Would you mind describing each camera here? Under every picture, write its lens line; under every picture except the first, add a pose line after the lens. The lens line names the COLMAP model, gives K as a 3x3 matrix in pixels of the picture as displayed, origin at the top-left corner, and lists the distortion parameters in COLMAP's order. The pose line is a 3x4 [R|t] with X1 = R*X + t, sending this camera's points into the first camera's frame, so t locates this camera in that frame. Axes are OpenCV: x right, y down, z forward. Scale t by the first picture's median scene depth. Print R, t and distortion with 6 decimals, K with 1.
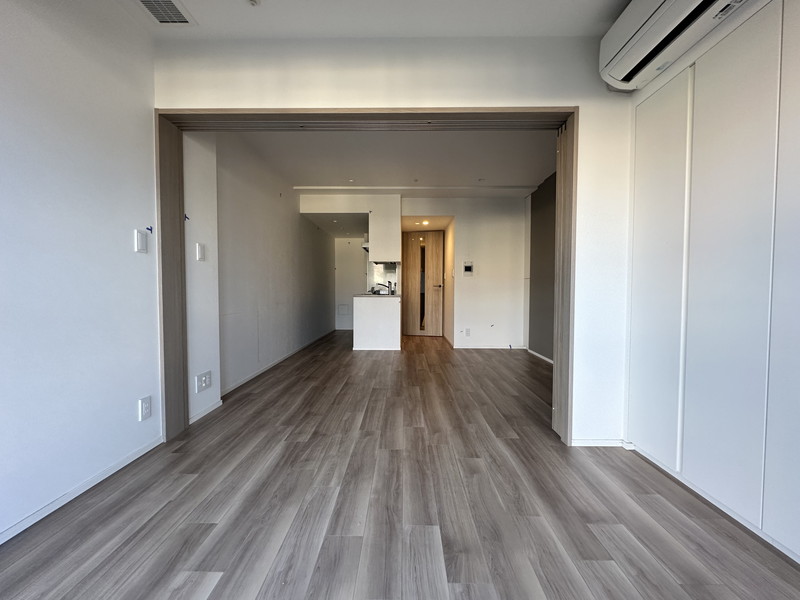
lens RADIAL K [[323.3, 0, 400.0], [0, 323.3, 300.0], [0, 0, 1]] dist [0.000618, 0.000234]
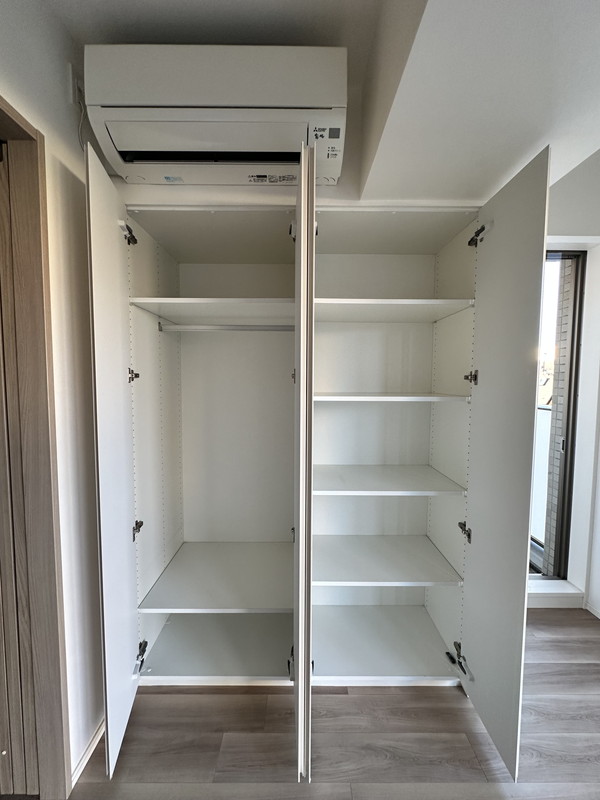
lens RADIAL K [[323.3, 0, 300.0], [0, 323.3, 400.0], [0, 0, 1]] dist [0.000618, 0.000234]
pose [[-0.019679, -0.065333, 0.997669, 0.037432], [0.028255, 0.997428, 0.065875, -0.254780], [-0.999407, 0.029485, -0.017783, 0.725289]]
